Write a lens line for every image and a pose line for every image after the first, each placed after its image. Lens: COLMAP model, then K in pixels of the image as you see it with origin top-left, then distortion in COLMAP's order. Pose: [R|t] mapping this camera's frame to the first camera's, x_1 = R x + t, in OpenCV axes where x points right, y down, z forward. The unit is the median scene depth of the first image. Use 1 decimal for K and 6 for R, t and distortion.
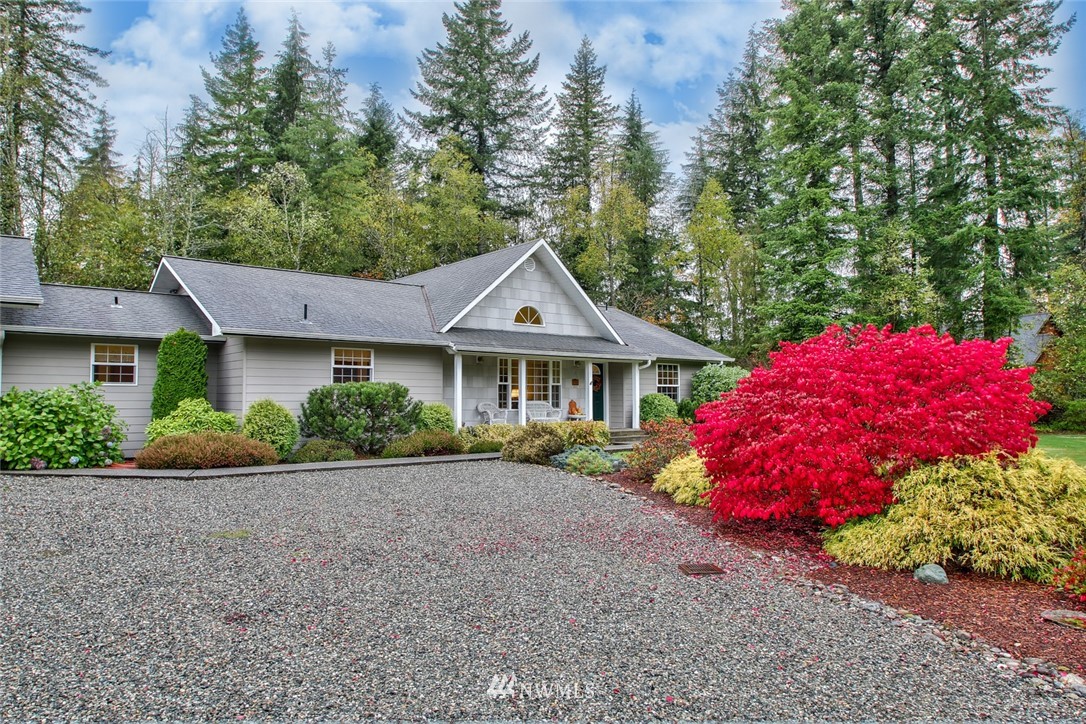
lens RADIAL K [[704.4, 0, 533.5], [0, 704.4, 353.4], [0, 0, 1]] dist [-0.004465, -0.002156]
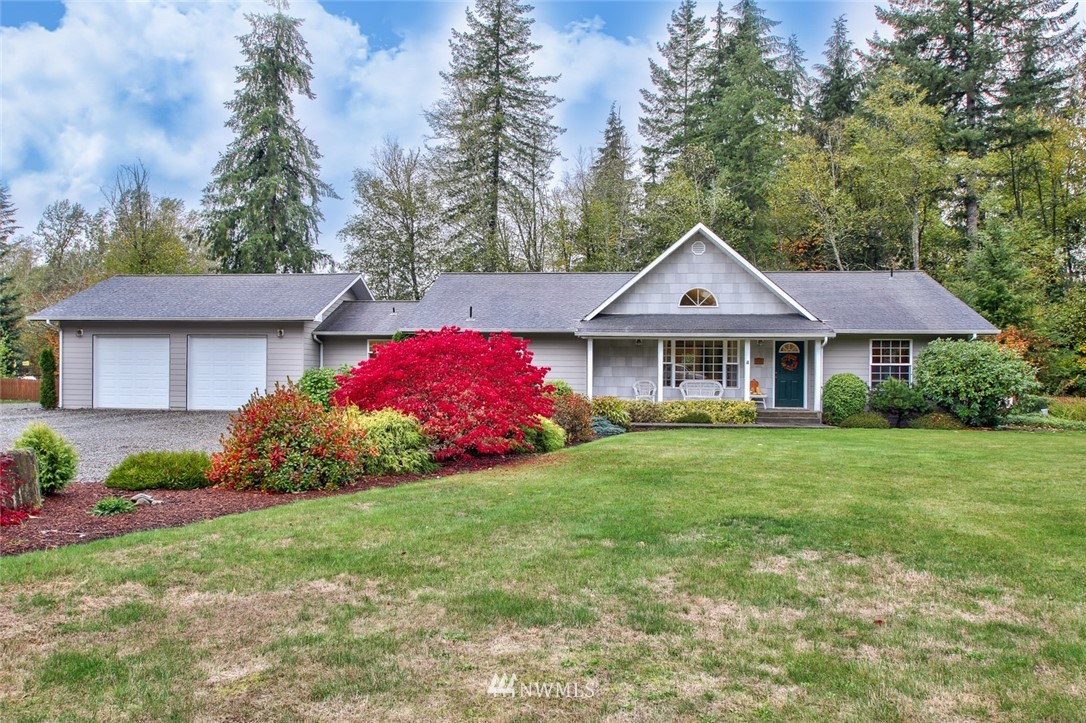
lens RADIAL K [[834.0, 0, 543.0], [0, 834.0, 365.3], [0, 0, 1]] dist [-0.005443, -0.004064]
pose [[0.713882, -0.000928, -0.700265, 0.664603], [0.035037, 0.998794, 0.034394, -0.004313], [0.699389, -0.049089, 0.713054, -0.039989]]
